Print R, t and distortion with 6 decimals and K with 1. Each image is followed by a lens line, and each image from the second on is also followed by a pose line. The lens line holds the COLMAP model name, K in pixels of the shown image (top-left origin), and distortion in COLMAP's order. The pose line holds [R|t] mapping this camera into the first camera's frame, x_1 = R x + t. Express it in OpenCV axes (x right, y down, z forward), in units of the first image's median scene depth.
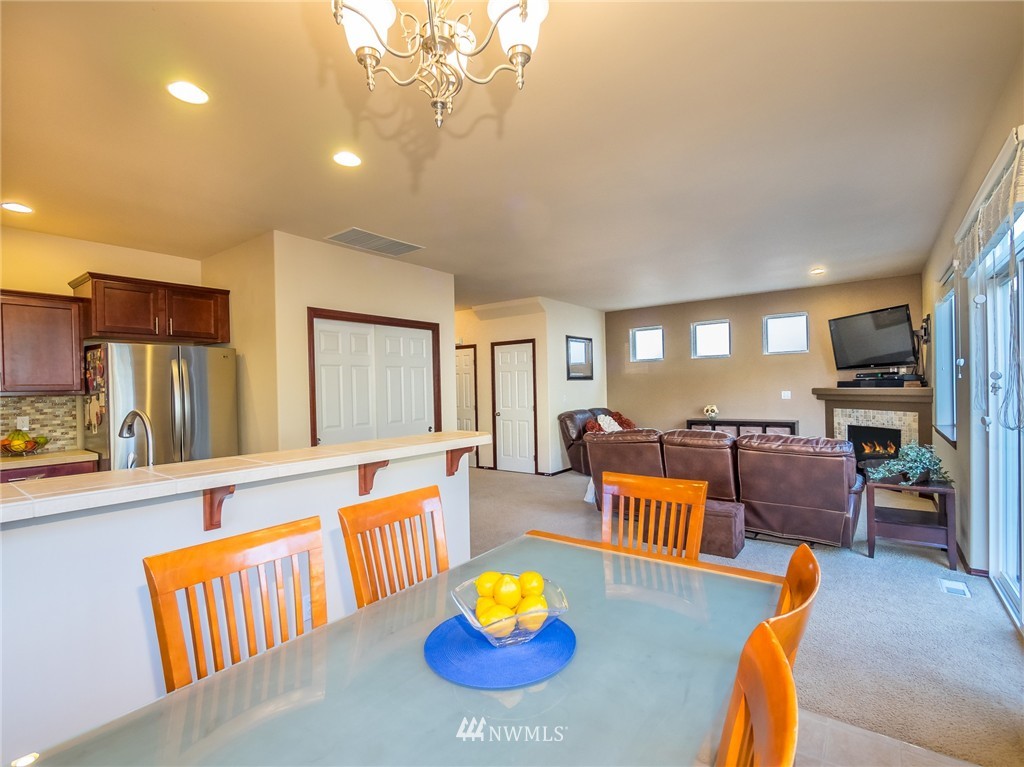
lens RADIAL K [[486.8, 0, 511.7], [0, 486.8, 388.2], [0, 0, 1]] dist [0.000984, -0.001342]
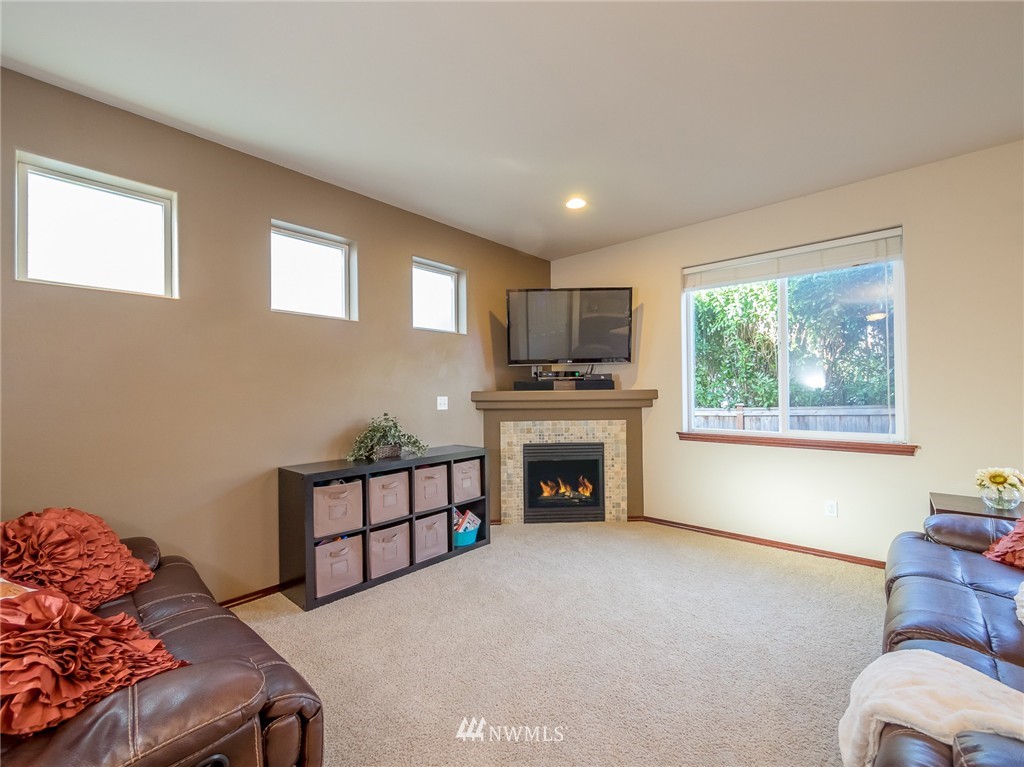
lens RADIAL K [[436.1, 0, 514.9], [0, 436.1, 386.9], [0, 0, 1]] dist [-0.001891, 0.000021]
pose [[0.090798, 0.036245, 0.995210, 0.060084], [0.012598, 0.999216, -0.037541, 0.016637], [-0.995790, 0.015946, 0.090270, 0.972222]]
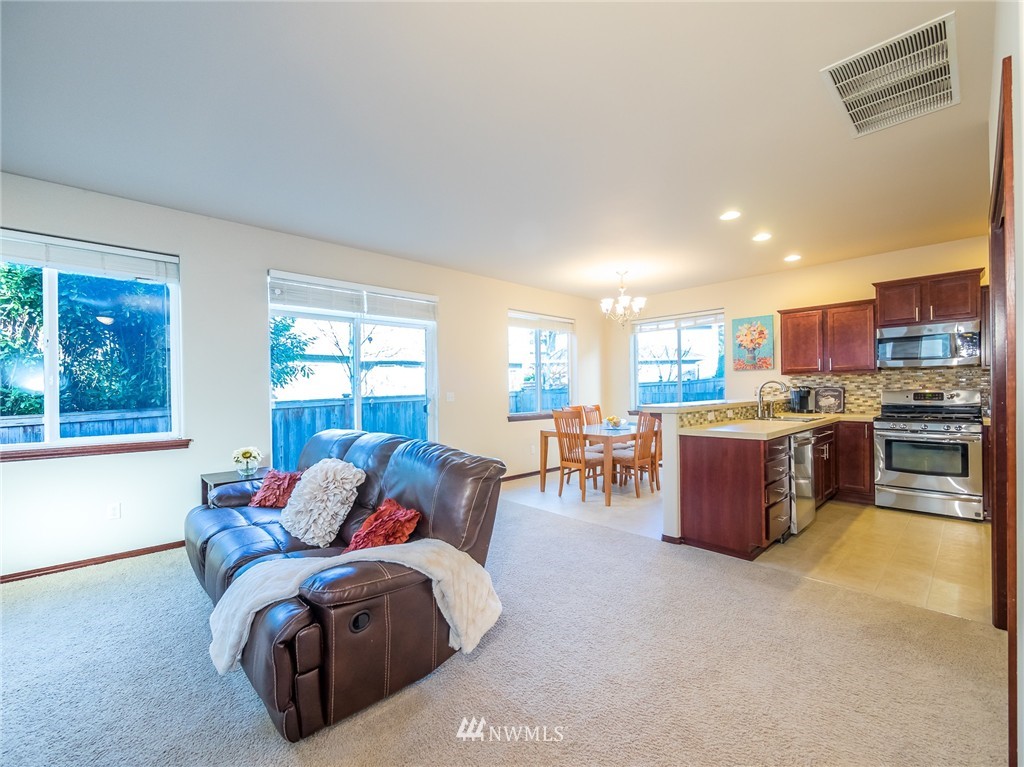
lens RADIAL K [[436.1, 0, 509.5], [0, 436.1, 388.2], [0, 0, 1]] dist [-0.001891, 0.000021]
pose [[-0.983646, 0.036021, 0.176473, 0.049944], [0.036265, 0.999340, -0.001845, 0.016245], [-0.176423, 0.004585, -0.984304, 1.064473]]
